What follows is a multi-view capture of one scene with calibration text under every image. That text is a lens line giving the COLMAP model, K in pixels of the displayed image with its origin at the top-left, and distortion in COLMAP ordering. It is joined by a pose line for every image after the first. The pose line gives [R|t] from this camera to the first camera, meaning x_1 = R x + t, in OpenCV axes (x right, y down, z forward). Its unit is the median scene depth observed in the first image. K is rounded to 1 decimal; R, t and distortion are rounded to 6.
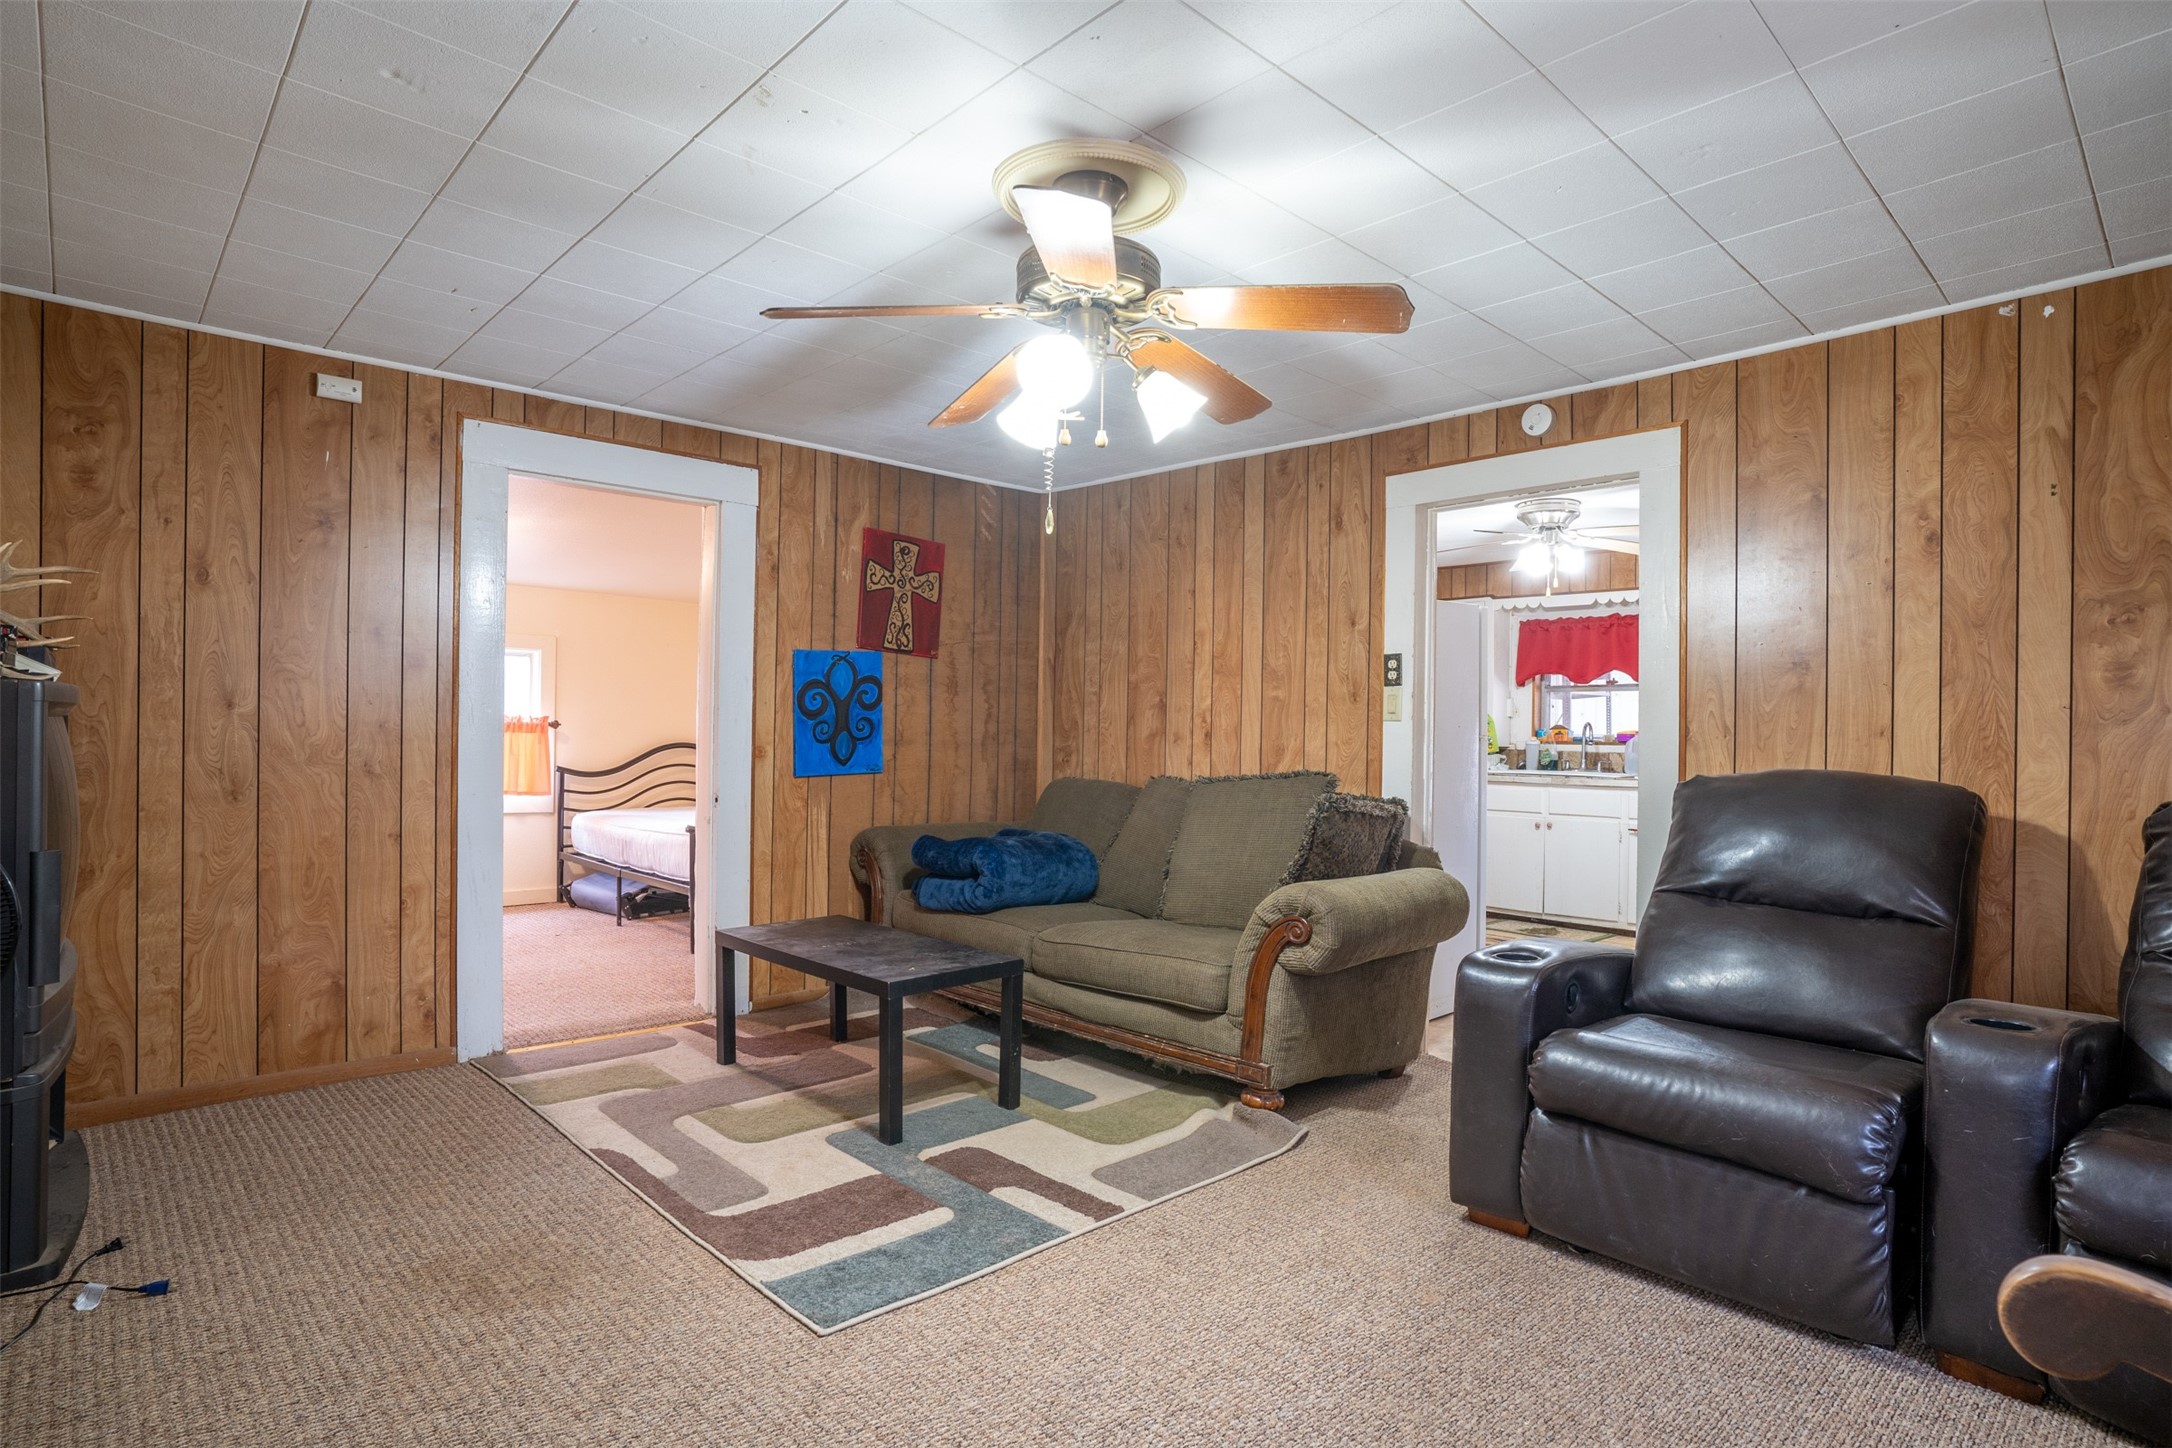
lens RADIAL K [[1129.7, 0, 1093.3], [0, 1129.7, 728.4], [0, 0, 1]] dist [-0.065319, 0.034838]
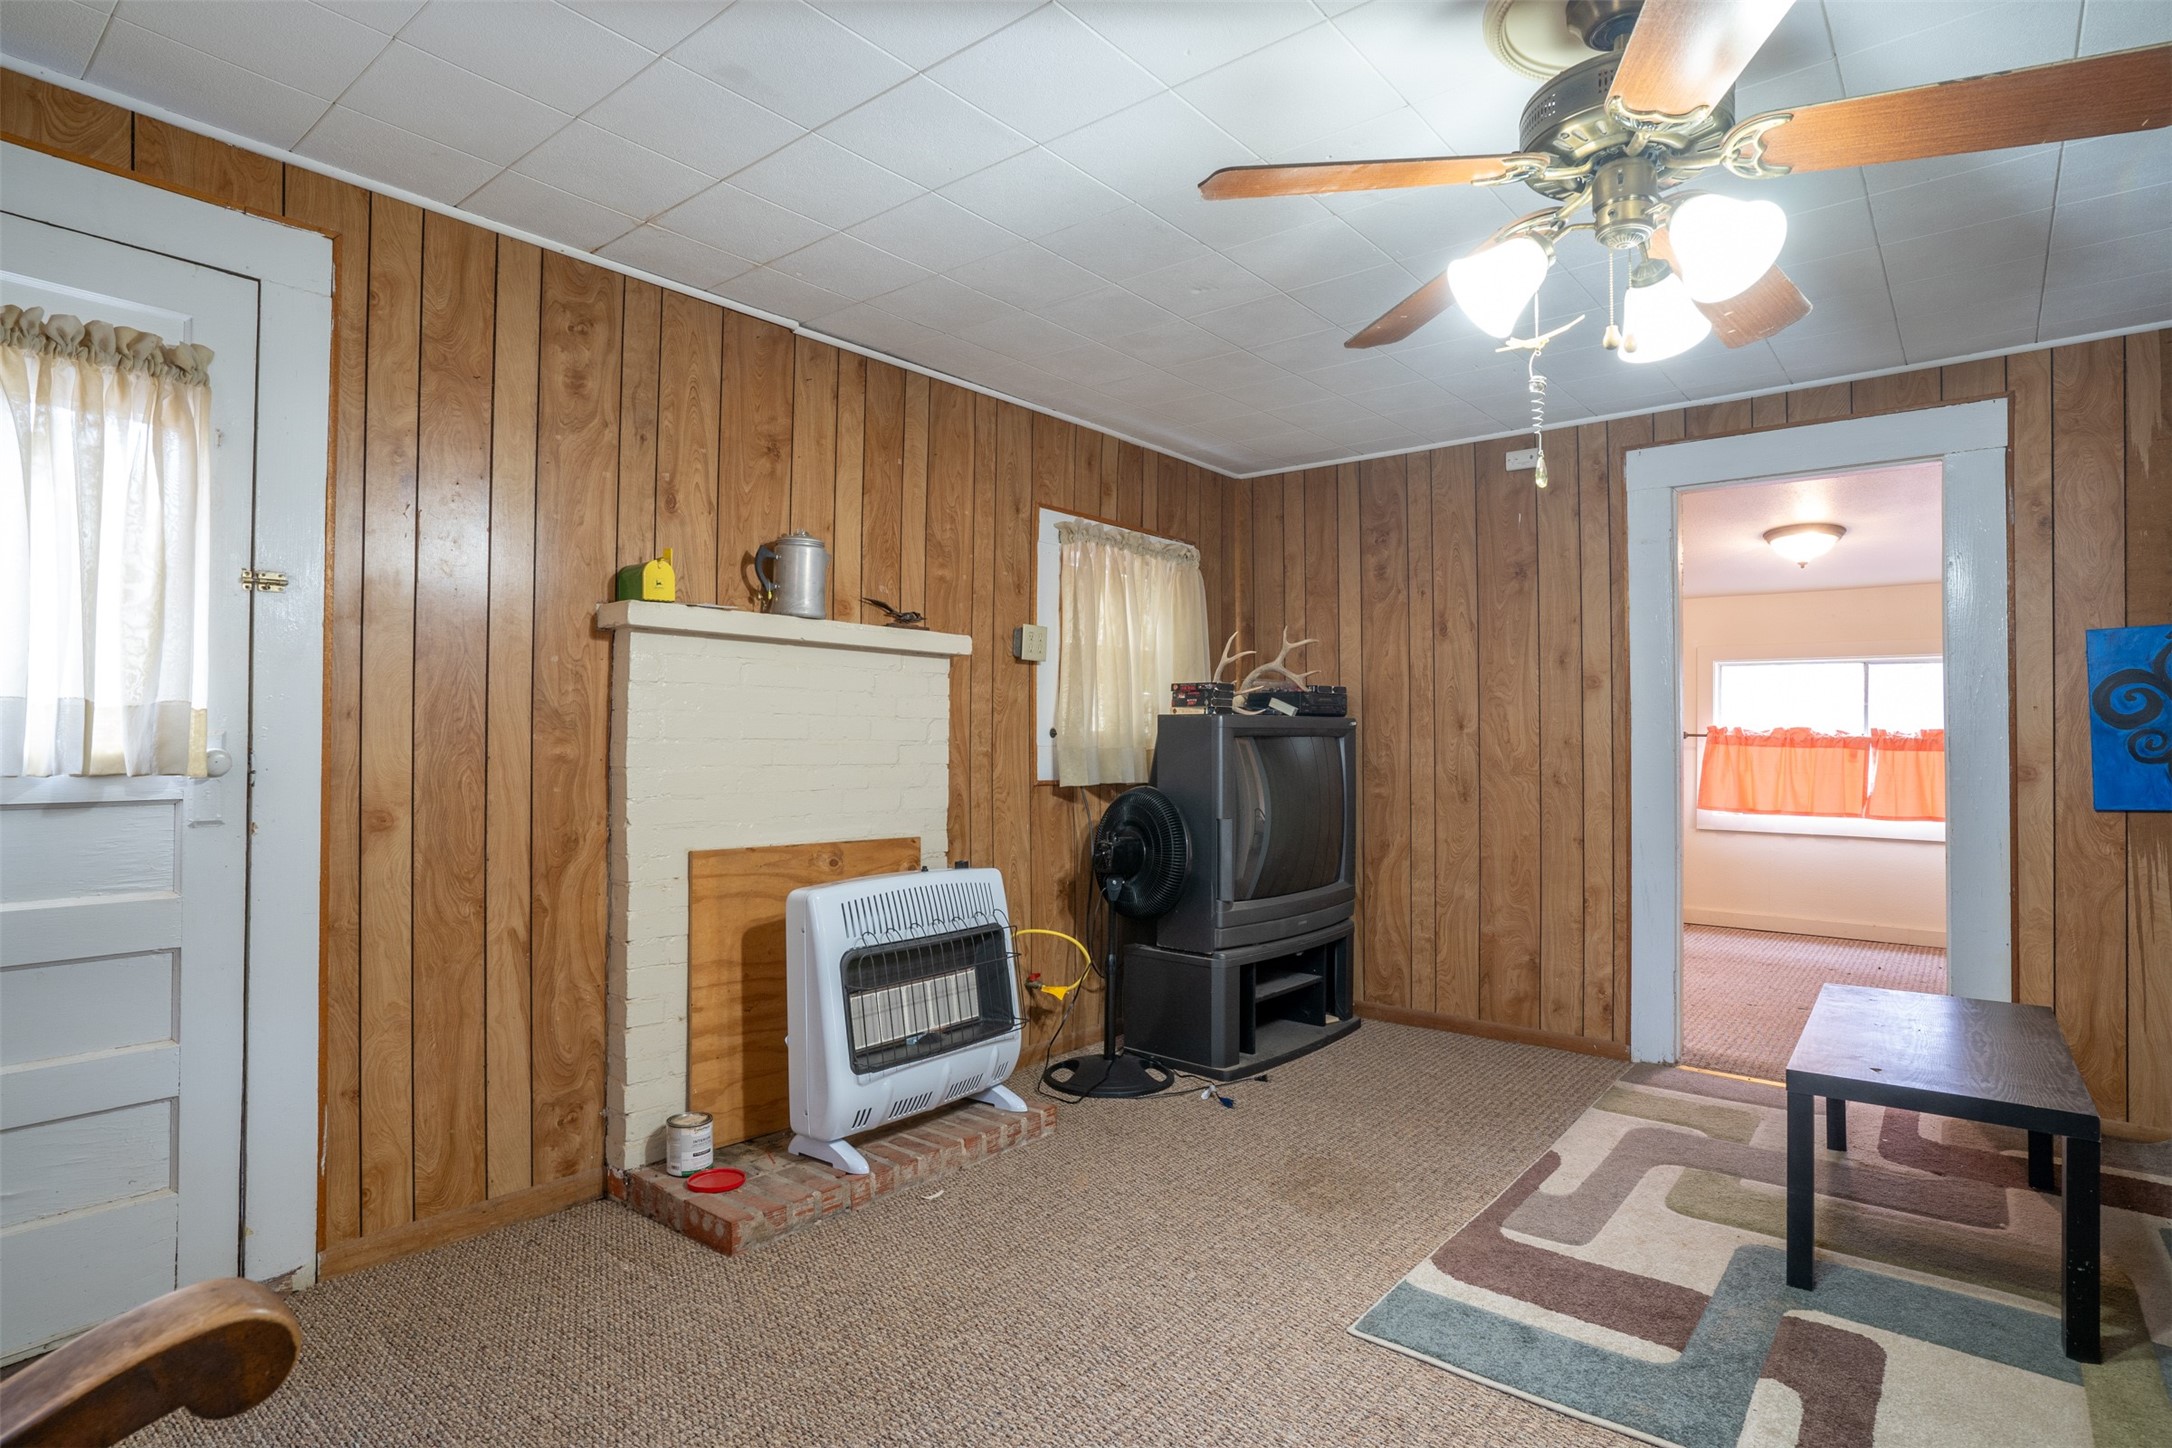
lens RADIAL K [[1129.7, 0, 1082.7], [0, 1129.7, 728.1], [0, 0, 1]] dist [-0.065319, 0.034838]
pose [[0.119518, -0.021927, -0.992590, 0.452482], [-0.000432, 0.999755, -0.022138, 0.009233], [0.992832, 0.003074, 0.119479, 0.382743]]
